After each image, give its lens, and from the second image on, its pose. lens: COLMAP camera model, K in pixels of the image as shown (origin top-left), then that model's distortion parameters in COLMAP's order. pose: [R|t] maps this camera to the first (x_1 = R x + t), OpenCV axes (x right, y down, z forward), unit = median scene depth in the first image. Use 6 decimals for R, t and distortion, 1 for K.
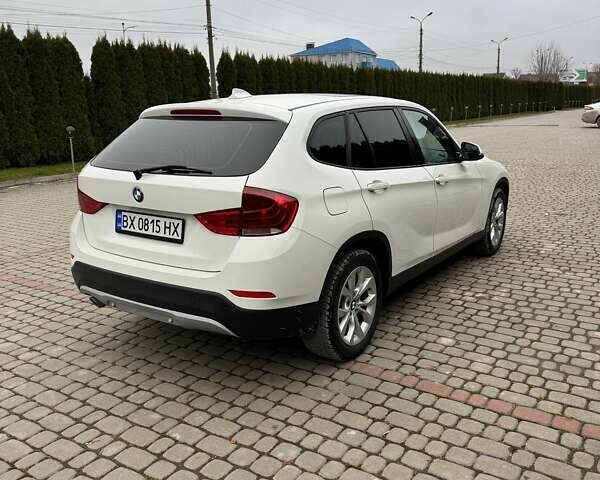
lens RADIAL K [[550.5, 0, 300.0], [0, 550.5, 240.0], [0, 0, 1]] dist [0.143731, -0.255456]
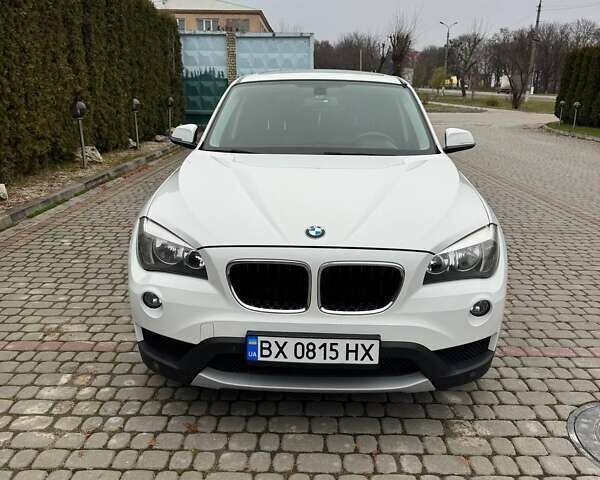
lens RADIAL K [[560.1, 0, 299.3], [0, 560.1, 230.0], [0, 0, 1]] dist [0.127910, -0.222575]
pose [[-0.838419, 0.140496, -0.526607, 0.897319], [-0.125323, 0.890619, 0.437141, -0.605809], [0.530423, 0.432503, -0.729104, 2.517093]]
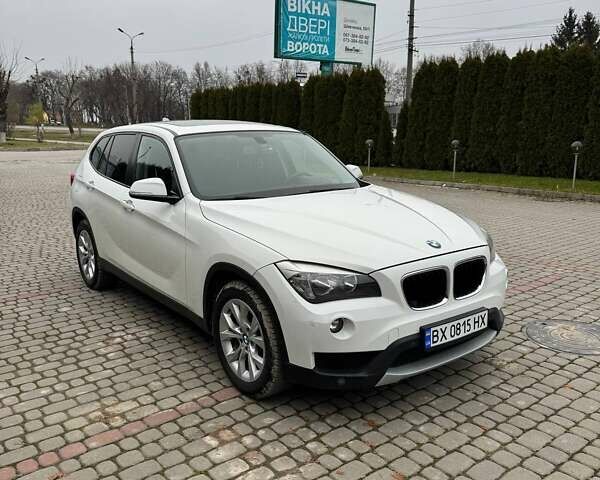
lens RADIAL K [[550.5, 0, 300.0], [0, 550.5, 240.0], [0, 0, 1]] dist [0.143731, -0.255456]
pose [[-0.306404, 0.213218, -0.927715, 1.456802], [-0.204271, 0.937159, 0.282855, -0.522878], [0.929726, 0.276173, -0.243595, 2.024852]]
